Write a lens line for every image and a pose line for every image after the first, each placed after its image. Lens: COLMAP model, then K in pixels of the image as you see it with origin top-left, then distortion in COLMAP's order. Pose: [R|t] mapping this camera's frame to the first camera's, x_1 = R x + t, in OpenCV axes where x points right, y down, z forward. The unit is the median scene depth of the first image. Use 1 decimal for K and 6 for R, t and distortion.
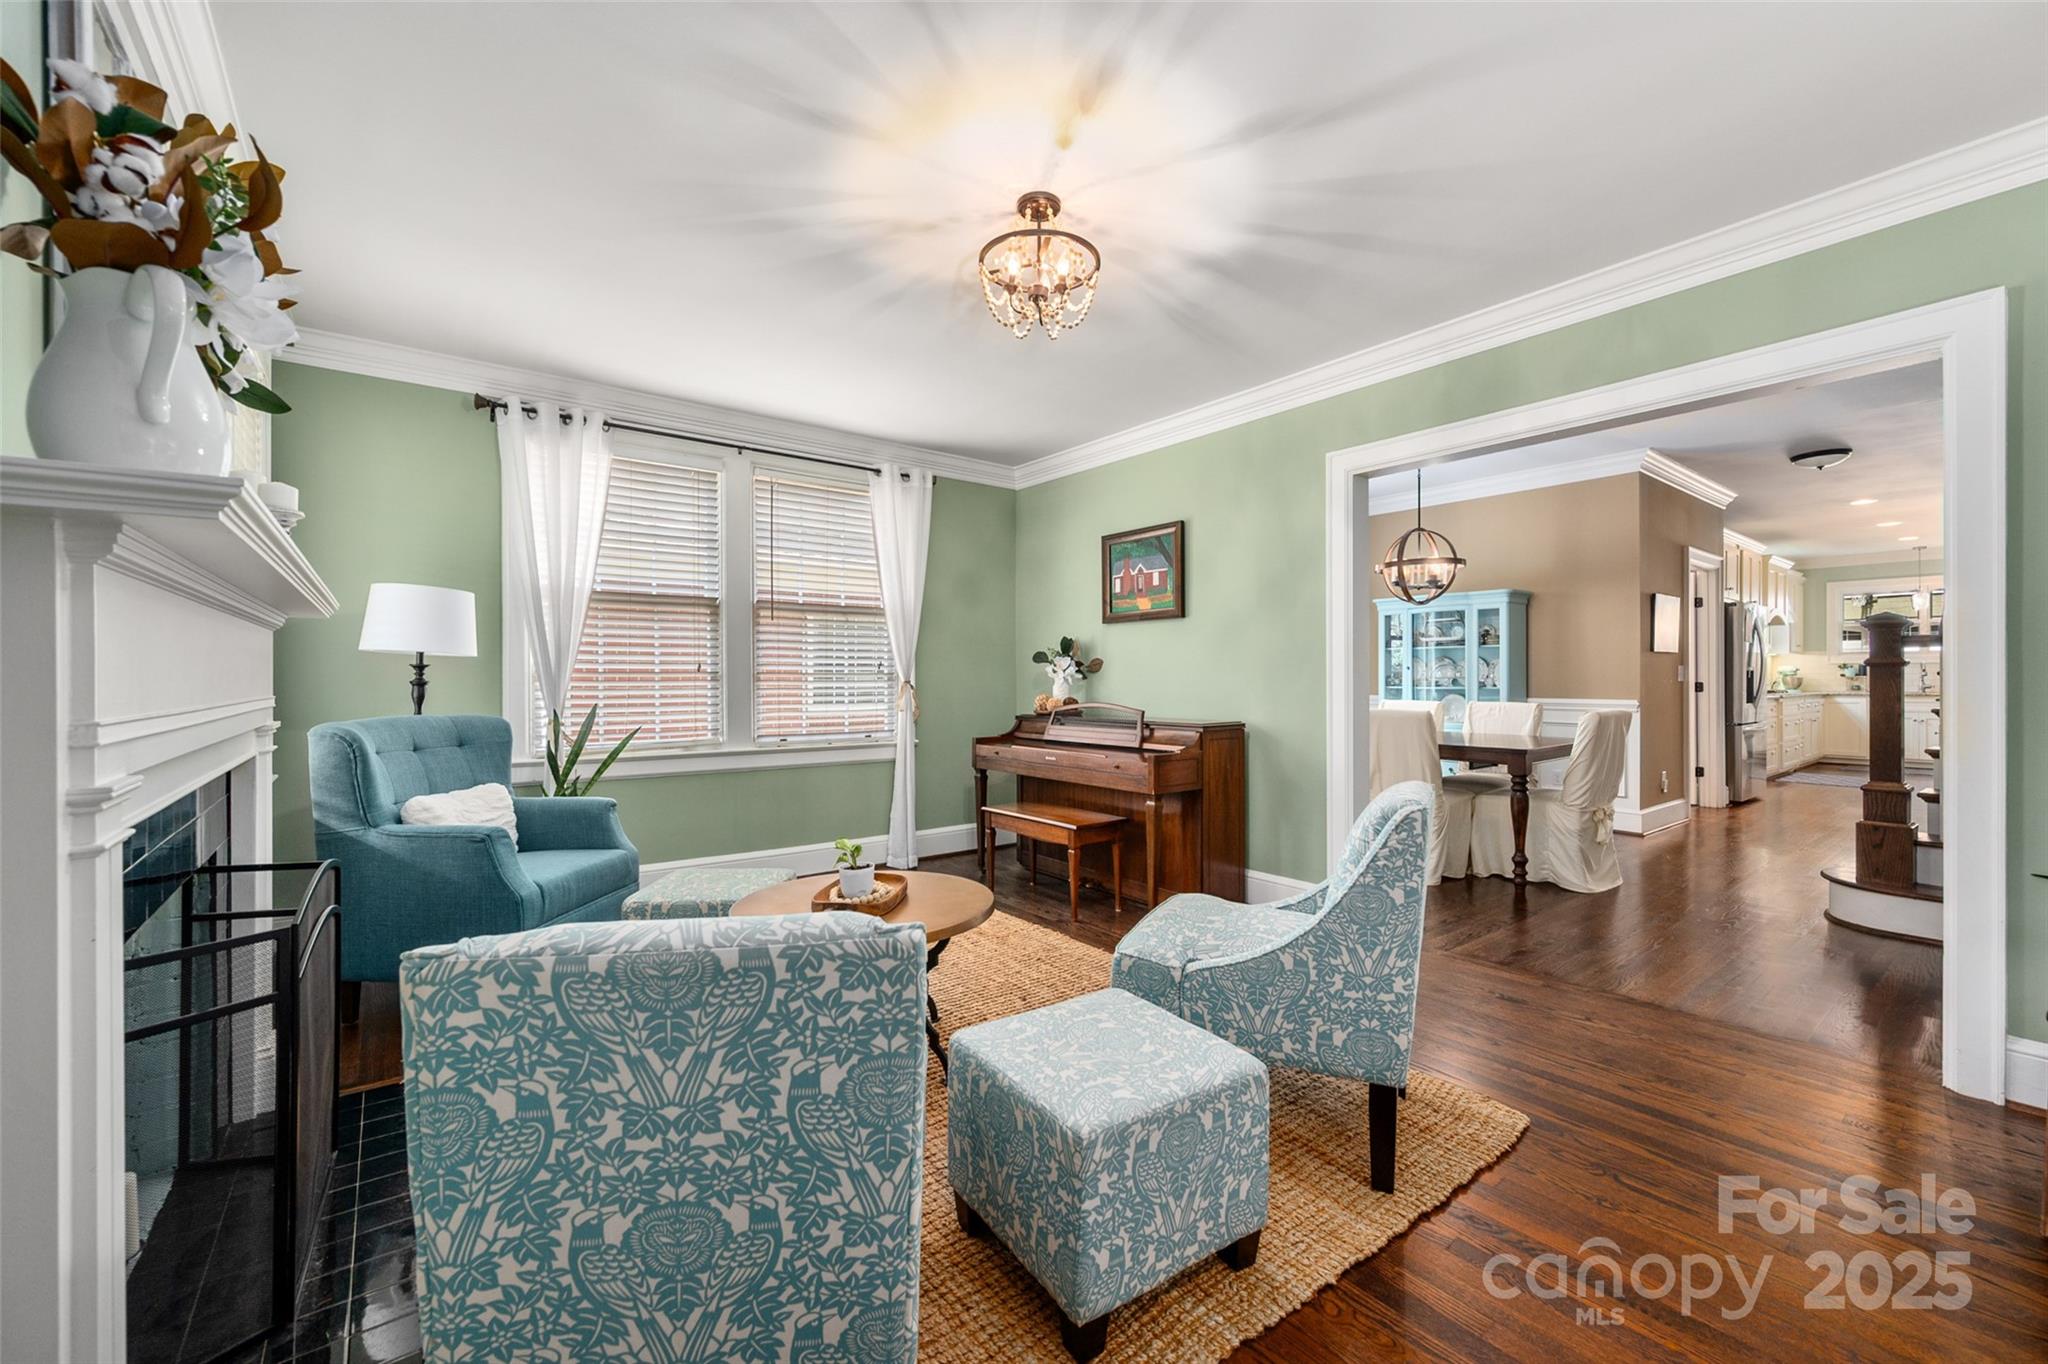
lens RADIAL K [[826.9, 0, 1036.5], [0, 826.9, 681.2], [0, 0, 1]] dist [0.002667, 0.000290]
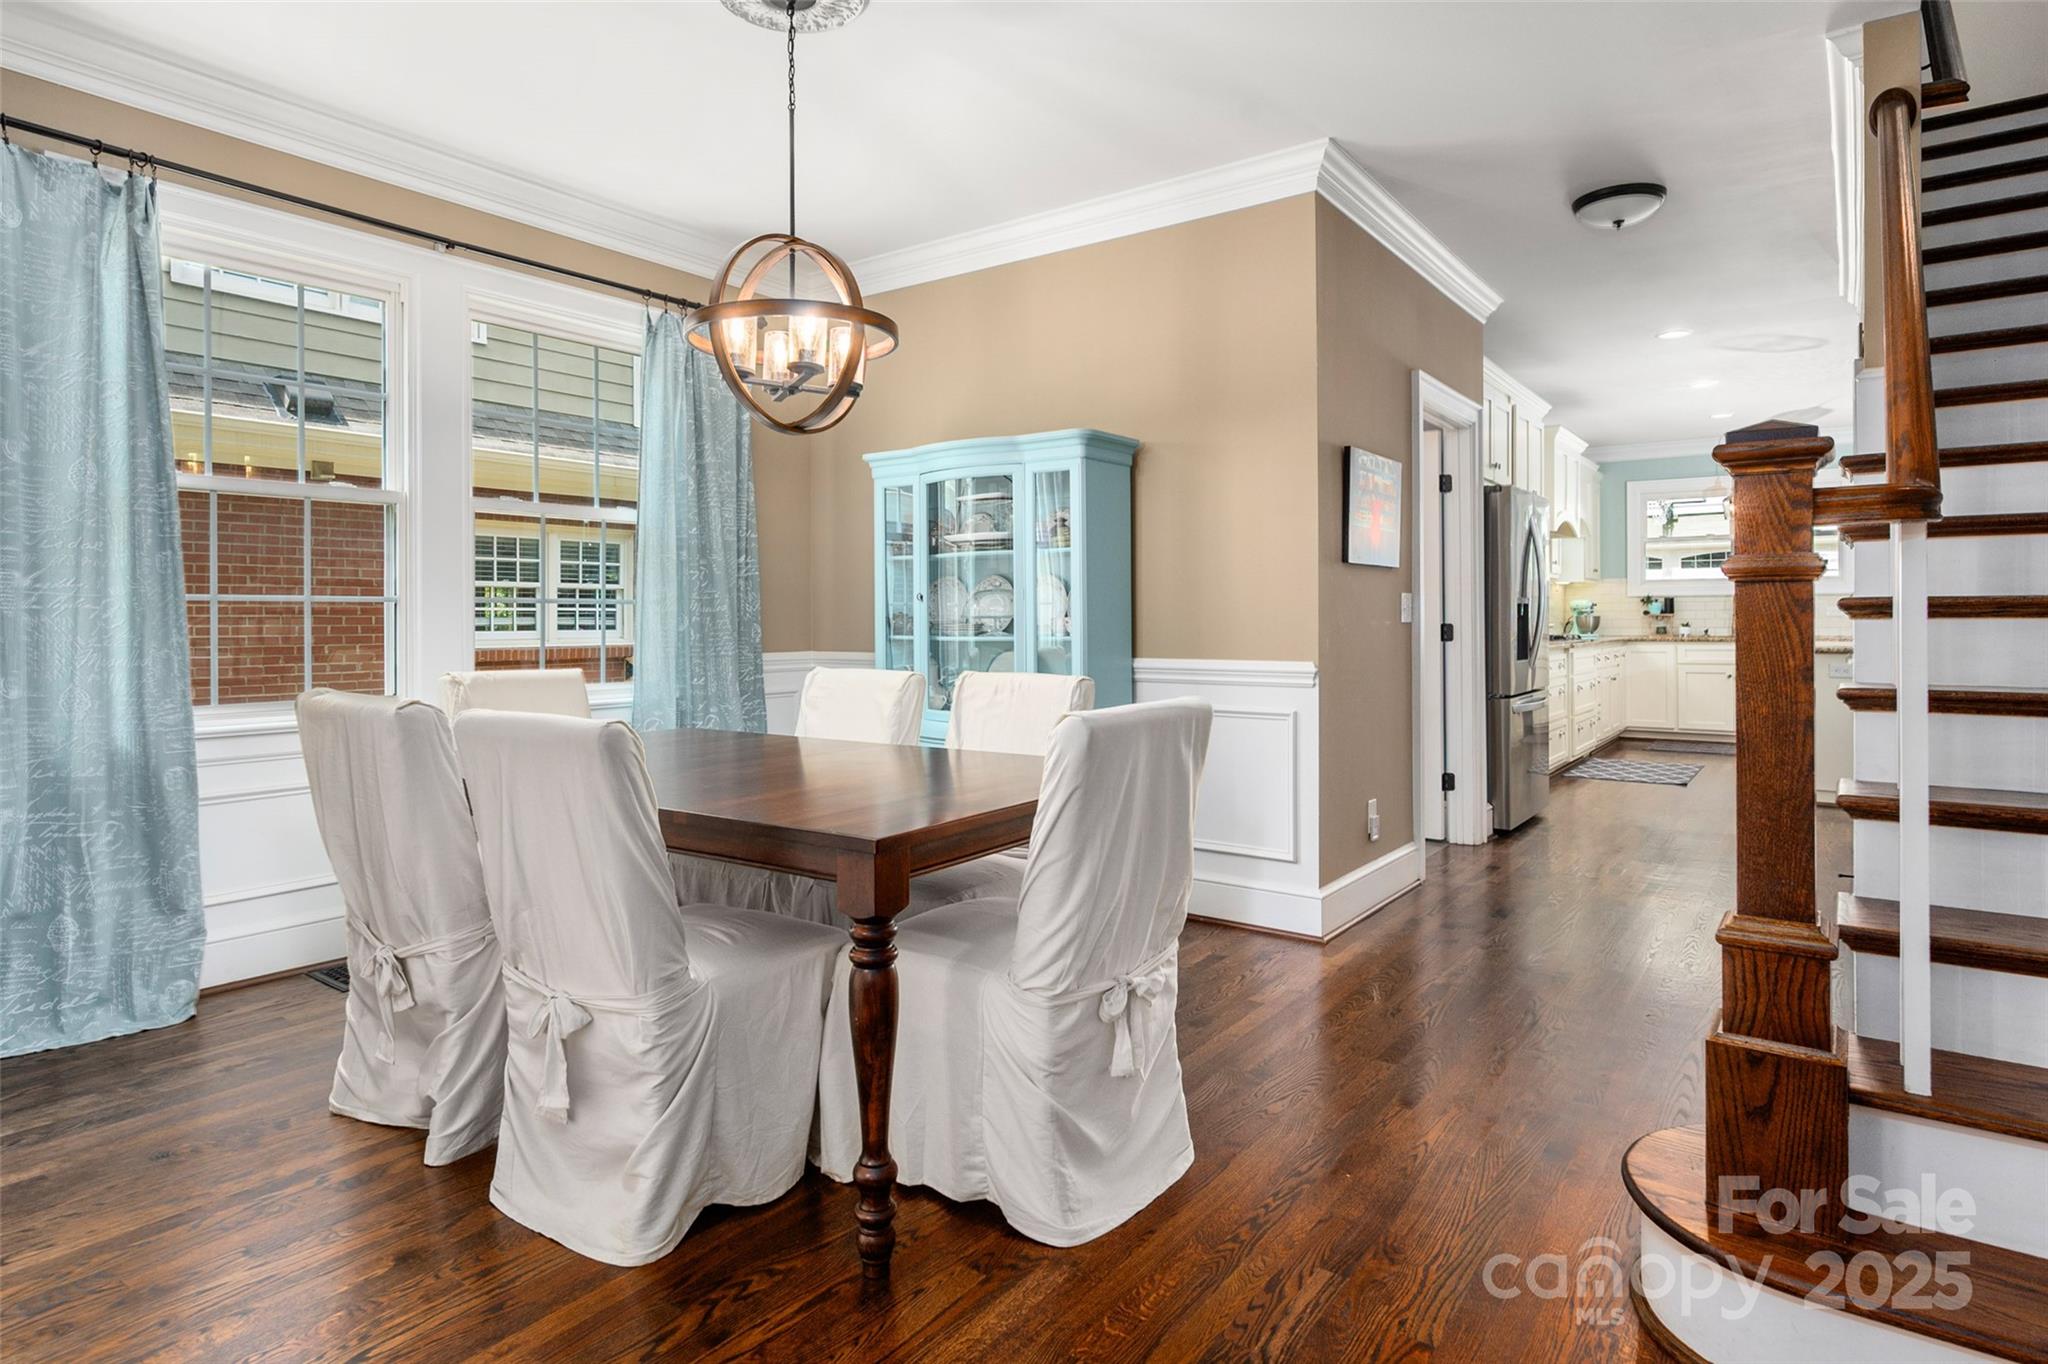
lens RADIAL K [[1125.9, 0, 1033.3], [0, 1125.9, 626.6], [0, 0, 1]] dist [0.000352, -0.000409]
pose [[0.962054, -0.004098, 0.272829, 0.353217], [0.003021, 0.999986, 0.004368, -0.001651], [-0.272843, -0.003378, 0.962053, 0.373429]]
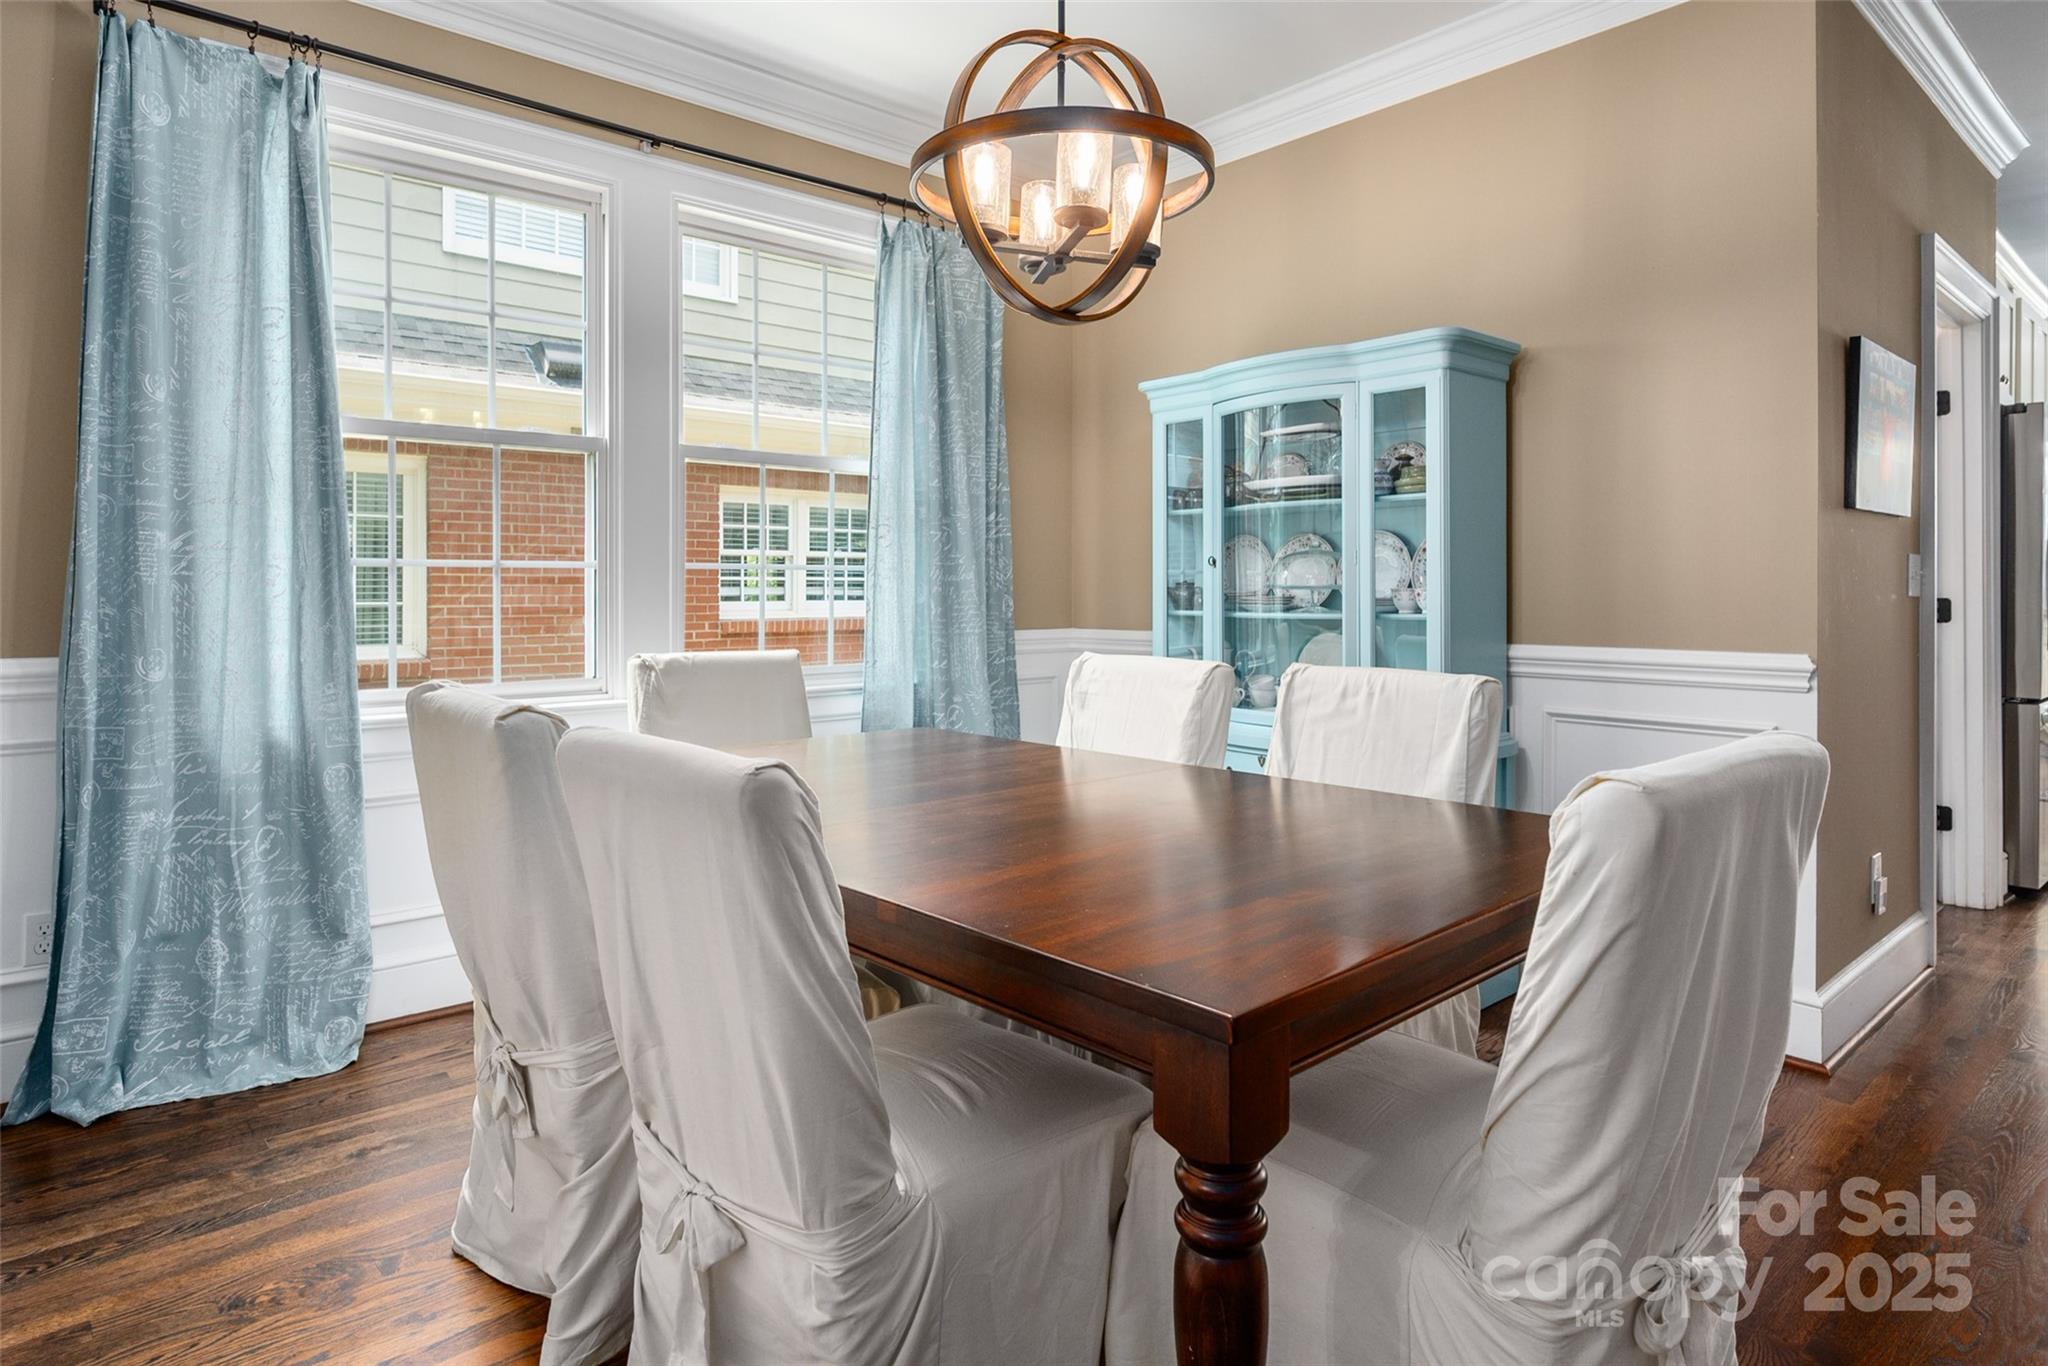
lens RADIAL K [[1130.6, 0, 1021.8], [0, 1130.6, 591.5], [0, 0, 1]] dist [0.001954, 0.000322]
pose [[0.998880, 0.000156, 0.047321, 0.358323], [-0.000095, 0.999999, -0.001309, -0.002012], [-0.047321, 0.001303, 0.998879, 0.519711]]
